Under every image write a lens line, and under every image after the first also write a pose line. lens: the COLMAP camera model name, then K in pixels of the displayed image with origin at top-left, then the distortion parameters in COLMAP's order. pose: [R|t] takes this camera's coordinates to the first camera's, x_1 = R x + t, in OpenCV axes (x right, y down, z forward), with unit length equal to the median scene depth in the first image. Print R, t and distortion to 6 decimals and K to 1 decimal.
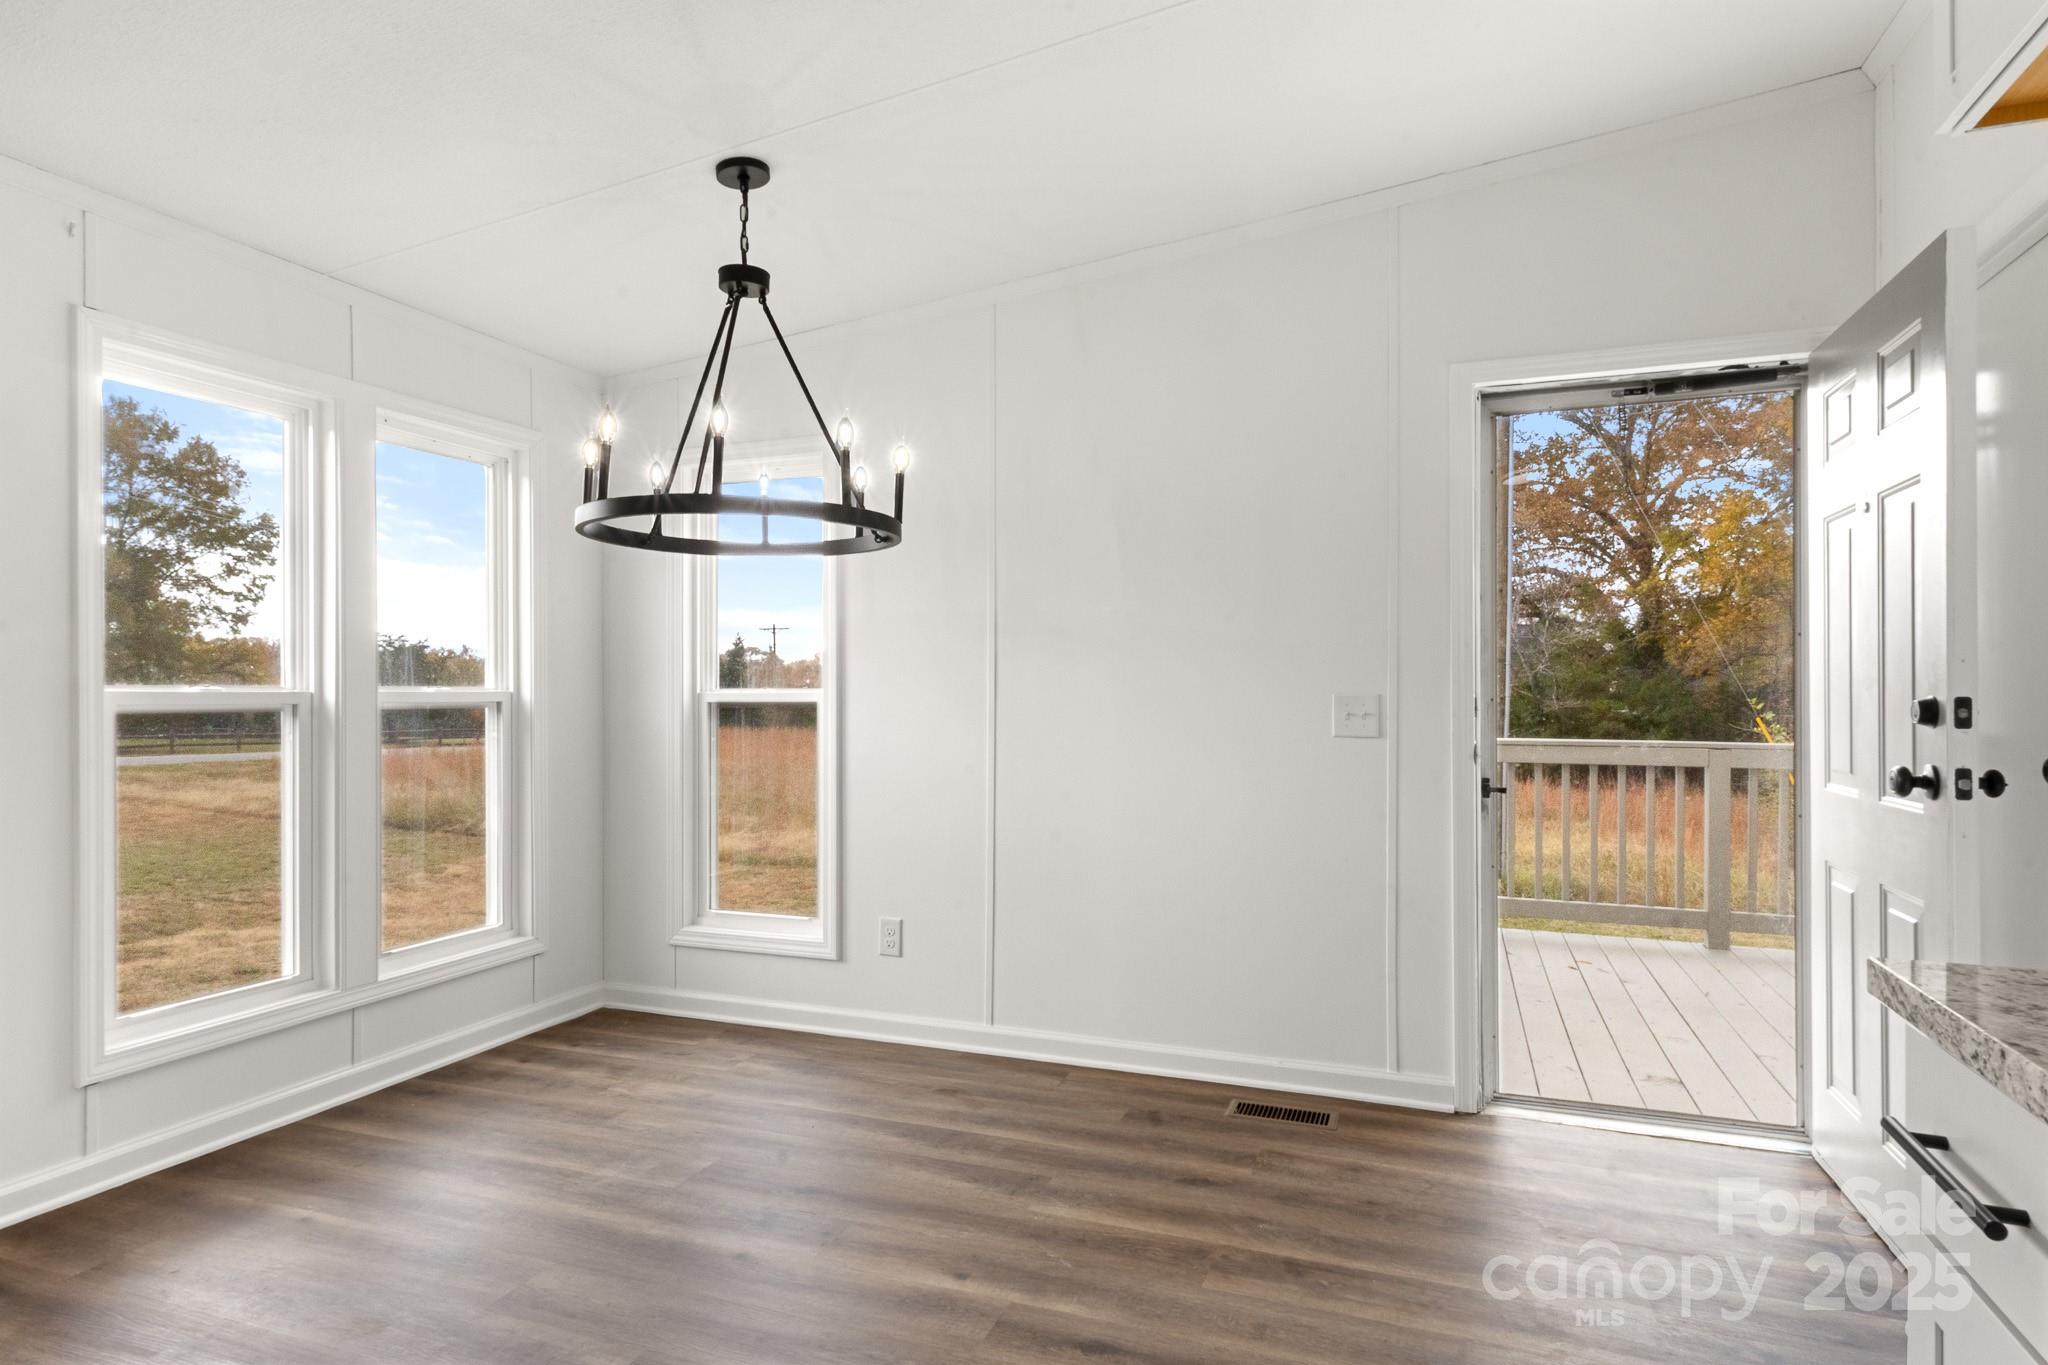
lens RADIAL K [[1155.9, 0, 1019.9], [0, 1155.9, 689.3], [0, 0, 1]] dist [0.007963, -0.000129]
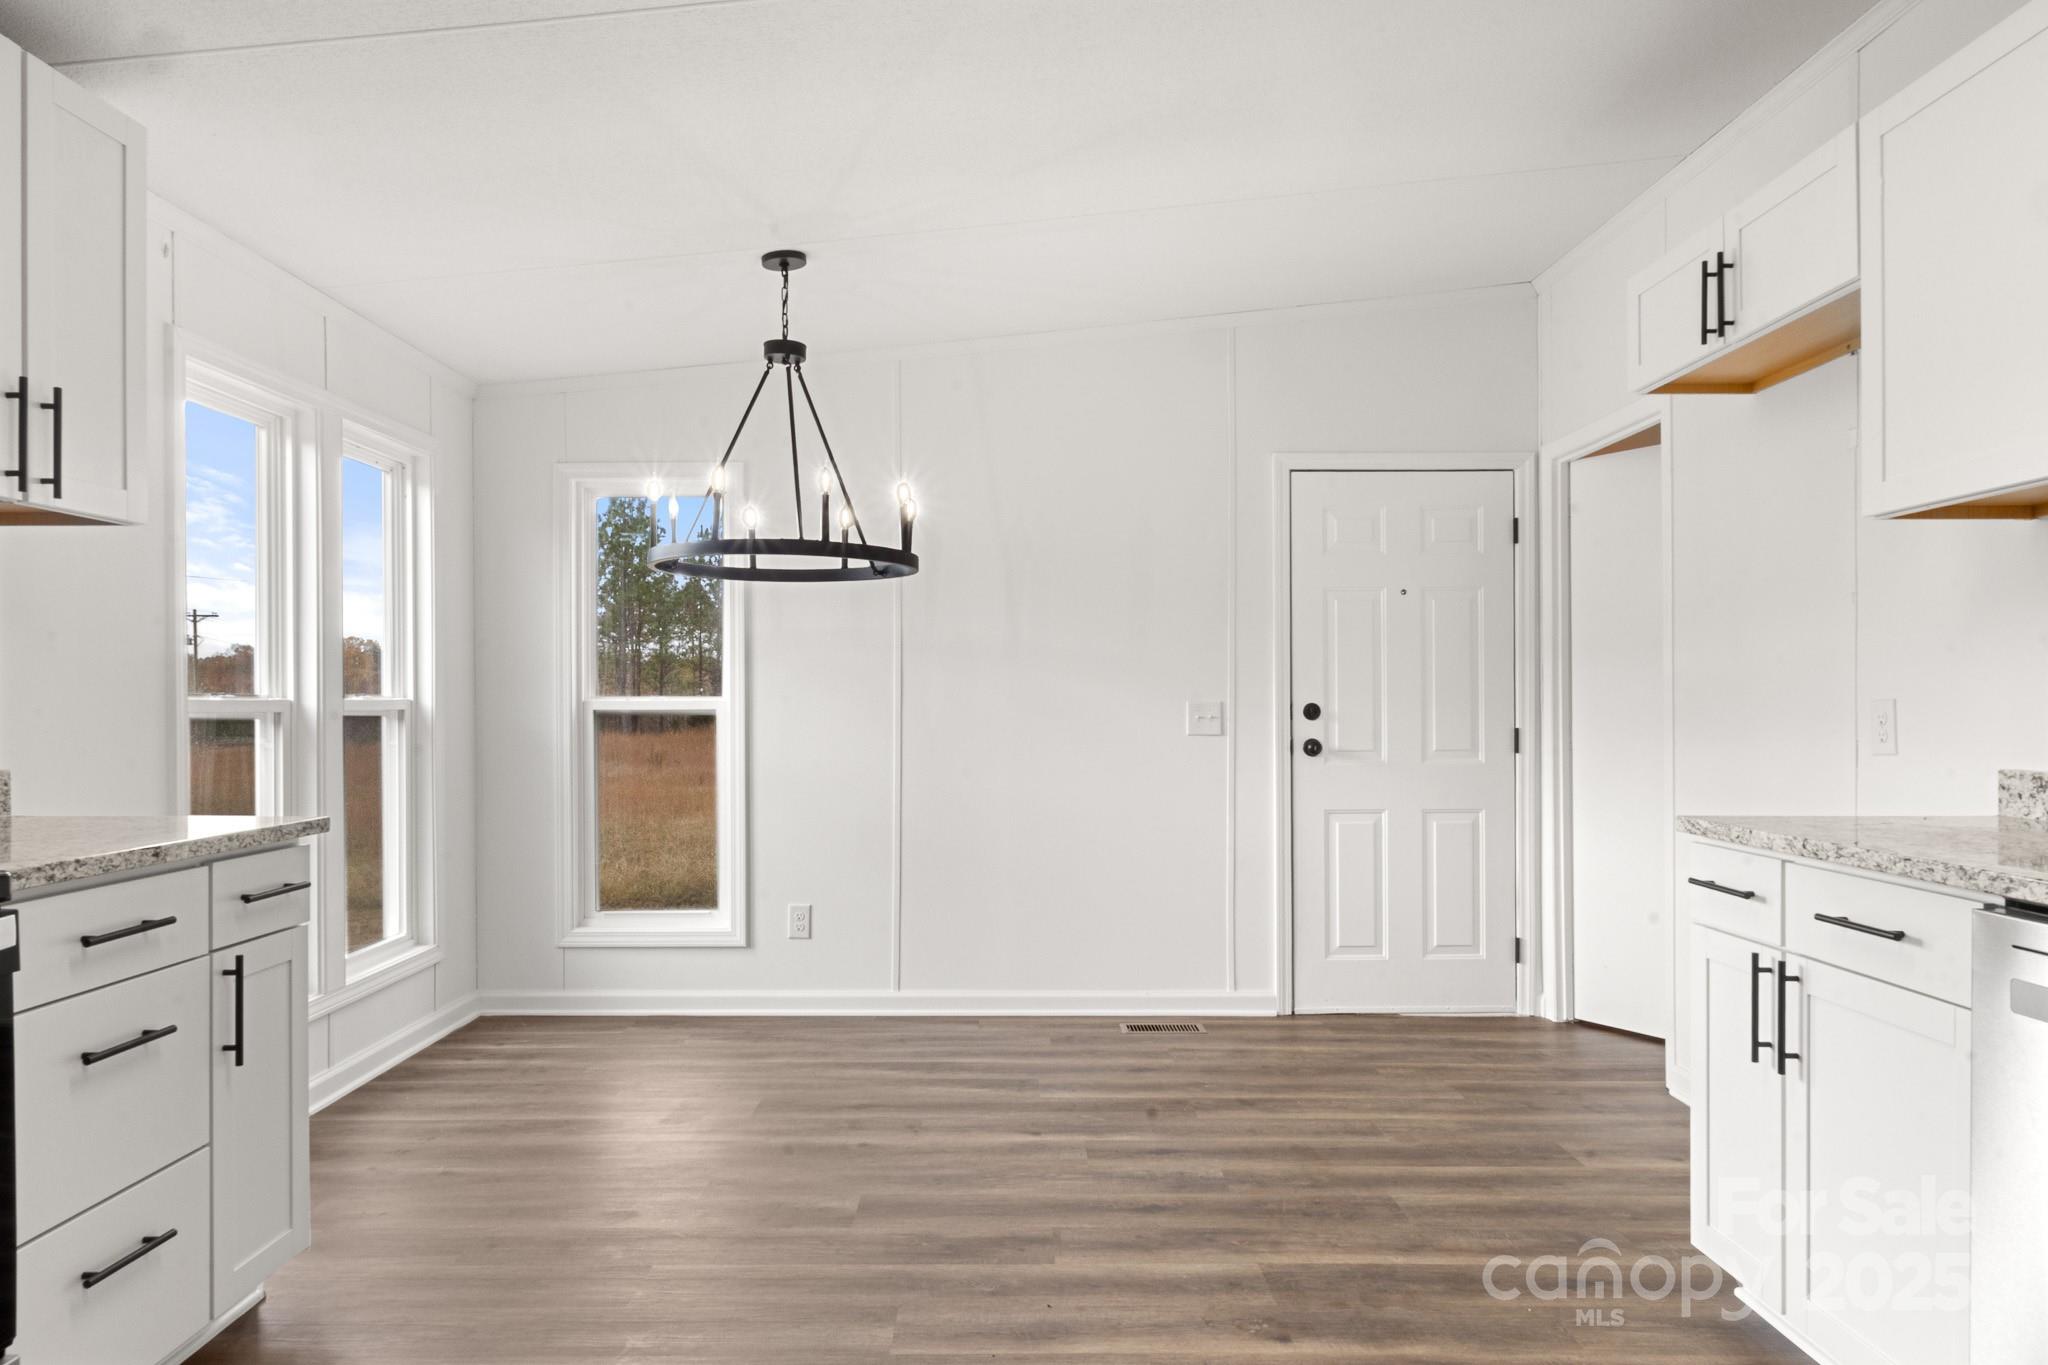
lens RADIAL K [[1350.2, 0, 1006.0], [0, 1350.2, 698.8], [0, 0, 1]] dist [0.002501, -0.000430]
pose [[0.930665, -0.000201, 0.365872, -0.467405], [-0.001277, 0.999992, 0.003796, -0.004447], [-0.365869, -0.004000, 0.930658, -0.319422]]
